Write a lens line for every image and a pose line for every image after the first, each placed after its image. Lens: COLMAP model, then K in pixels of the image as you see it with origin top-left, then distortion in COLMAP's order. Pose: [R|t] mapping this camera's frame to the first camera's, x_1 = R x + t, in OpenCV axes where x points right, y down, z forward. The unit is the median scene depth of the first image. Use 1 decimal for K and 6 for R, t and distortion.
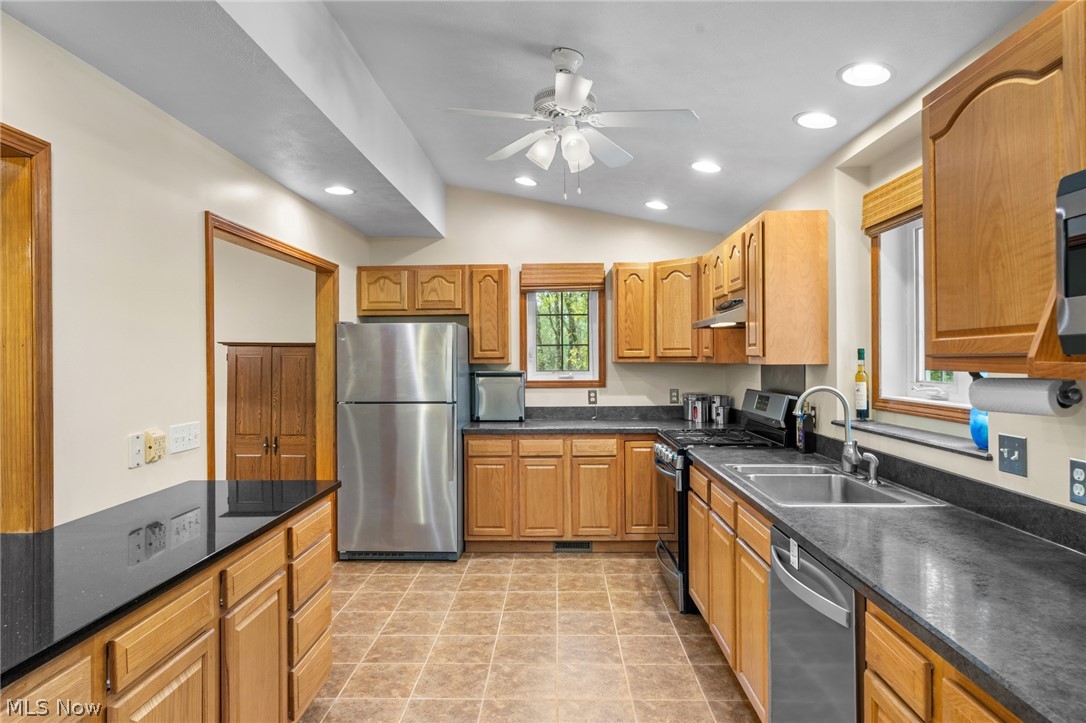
lens RADIAL K [[649.8, 0, 537.9], [0, 649.8, 358.3], [0, 0, 1]] dist [0.016937, -0.002666]
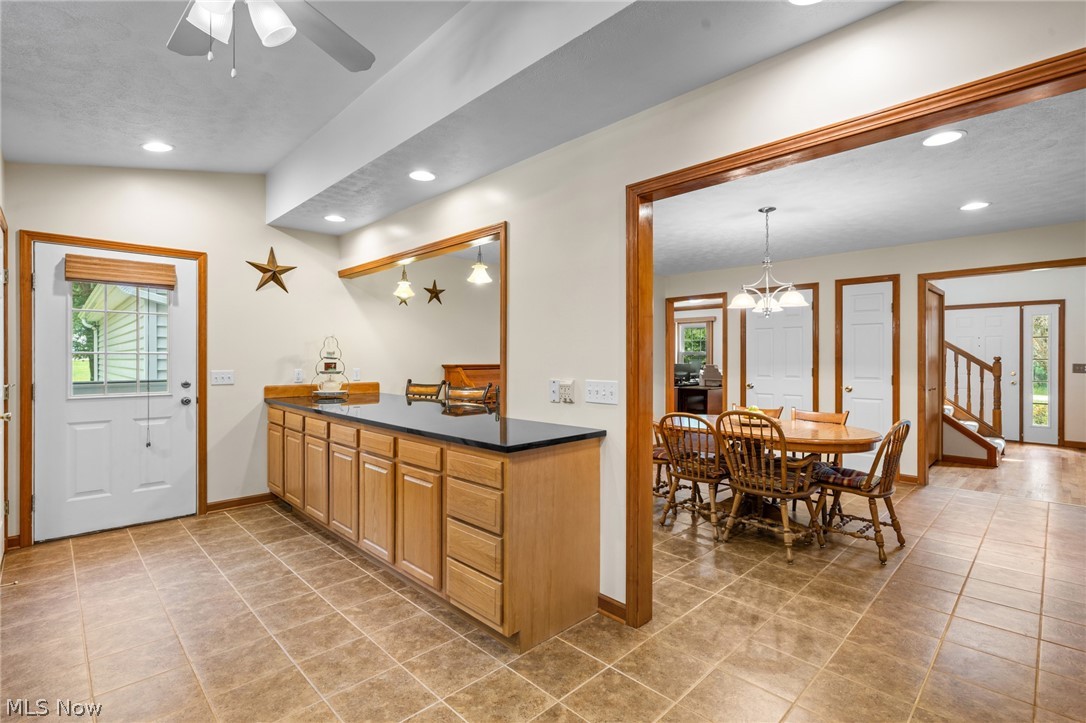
lens RADIAL K [[504.5, 0, 548.2], [0, 504.5, 356.6], [0, 0, 1]] dist [0.015591, 0.000159]
pose [[-0.682993, 0.007058, -0.730390, 0.120813], [0.005165, 0.999975, 0.004834, 0.030816], [0.730406, -0.000471, -0.683013, 0.933688]]
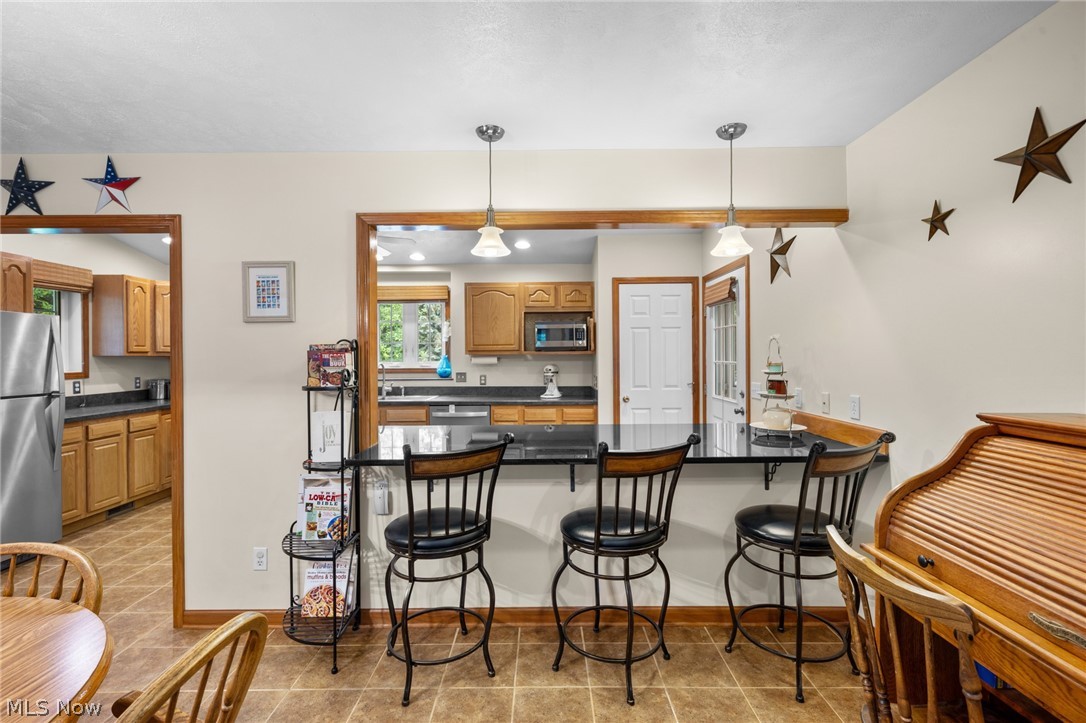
lens RADIAL K [[480.3, 0, 540.8], [0, 480.3, 358.6], [0, 0, 1]] dist [-0.000395, 0.001582]
pose [[-0.036429, 0.001157, 0.999336, -0.874984], [0.006713, 0.999977, -0.000913, 0.018397], [-0.999314, 0.006675, -0.036436, 0.260990]]
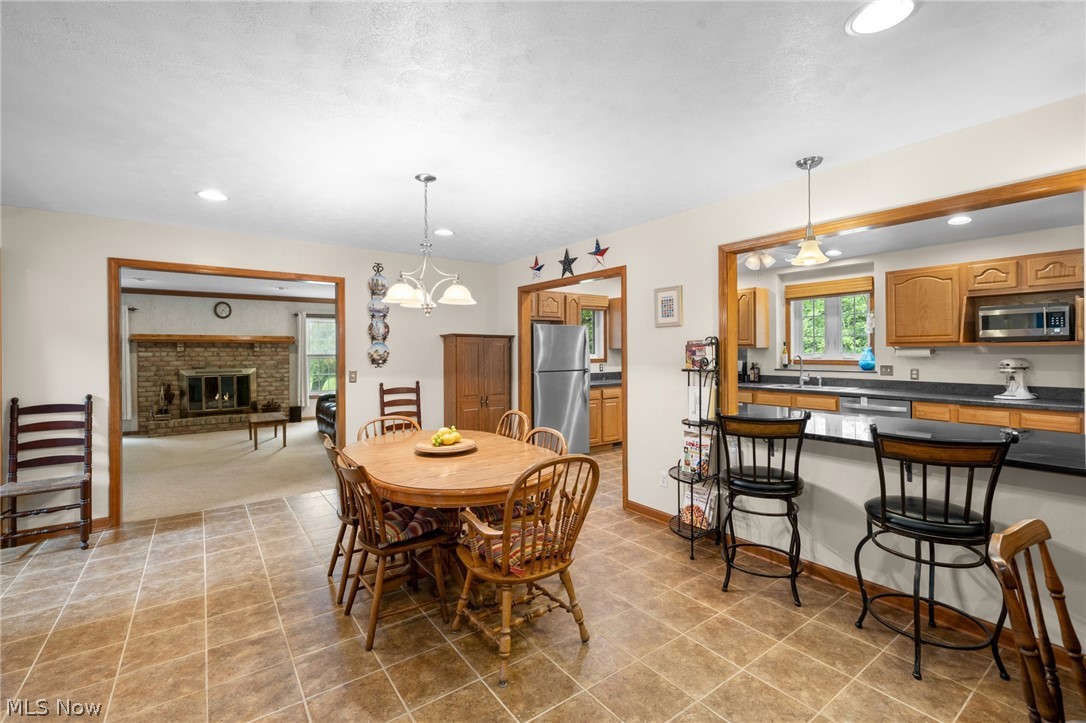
lens RADIAL K [[480.3, 0, 543.9], [0, 480.3, 349.8], [0, 0, 1]] dist [-0.000395, 0.001582]
pose [[0.786888, 0.003674, 0.617085, -1.003176], [0.001097, 0.999972, -0.007353, 0.020963], [-0.617095, 0.006463, 0.786862, 0.029305]]
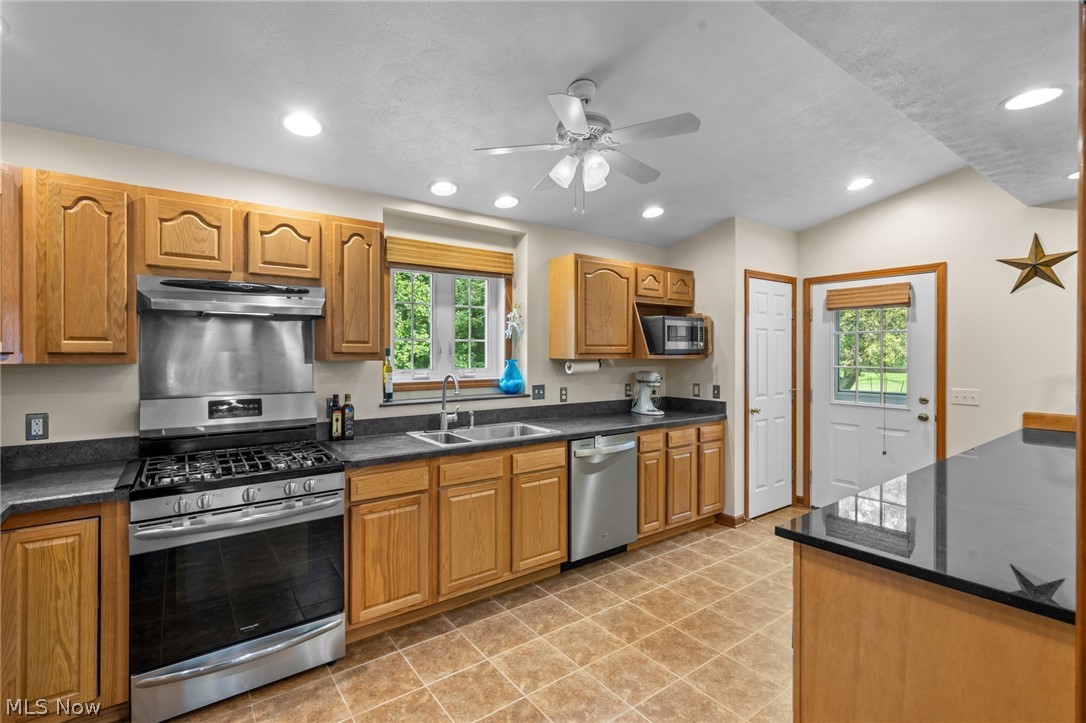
lens RADIAL K [[507.1, 0, 538.9], [0, 507.1, 353.9], [0, 0, 1]] dist [0.000985, -0.000434]
pose [[-0.627039, 0.004371, 0.778976, -0.342860], [0.004167, 0.999989, -0.002257, 0.000823], [-0.778977, 0.001831, -0.627050, 0.927464]]
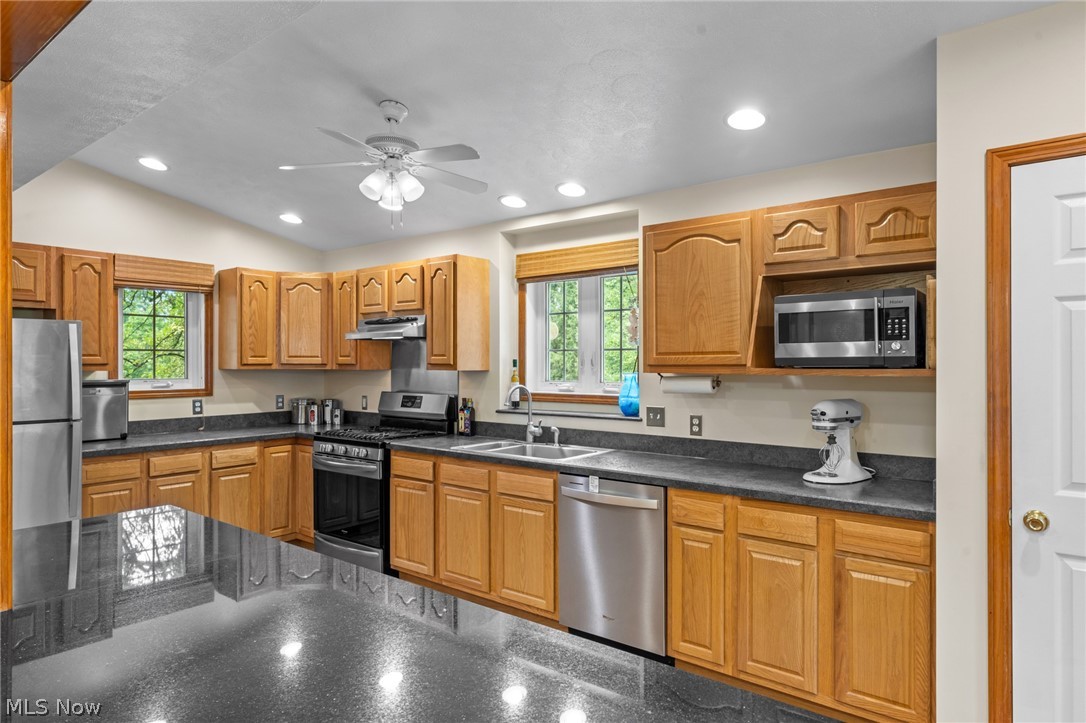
lens RADIAL K [[657.3, 0, 548.4], [0, 657.3, 363.0], [0, 0, 1]] dist [-0.000302, 0.001022]
pose [[0.598855, 0.005711, 0.800837, -0.417415], [-0.002952, 0.999984, -0.004924, 0.000079], [-0.800852, 0.000585, 0.598862, 0.039621]]
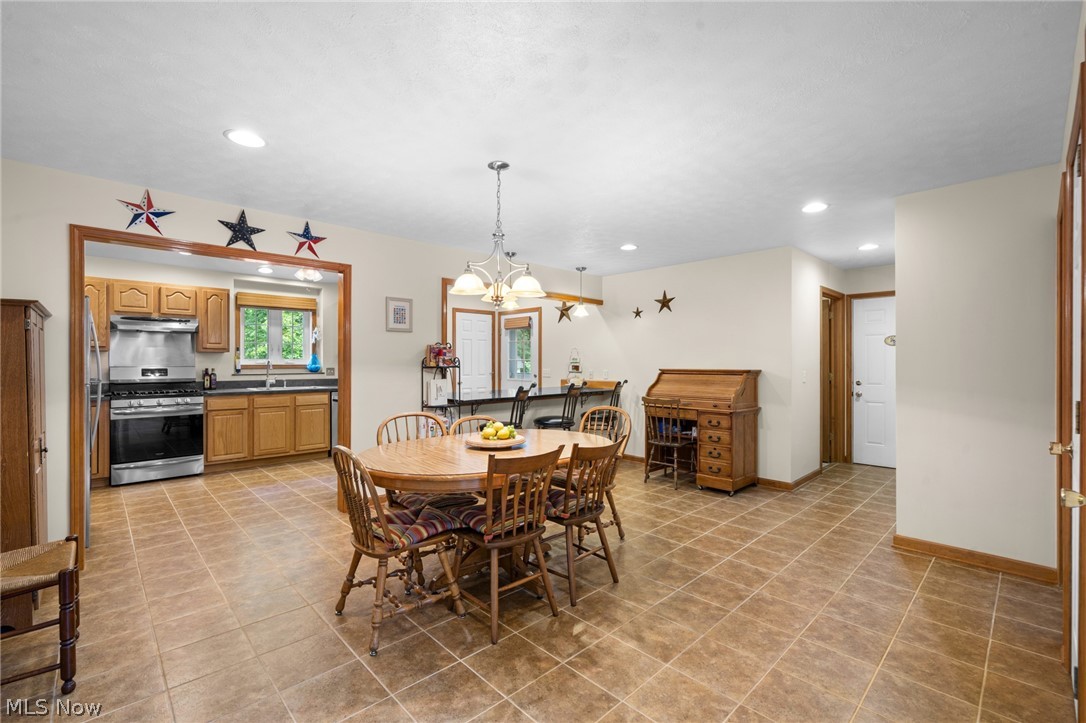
lens RADIAL K [[480.3, 0, 540.5], [0, 480.3, 364.0], [0, 0, 1]] dist [-0.000395, 0.001582]
pose [[-0.718662, 0.004555, 0.695345, -1.197511], [0.004510, 0.999988, -0.001890, 0.042994], [-0.695345, 0.001777, -0.718674, 1.026603]]
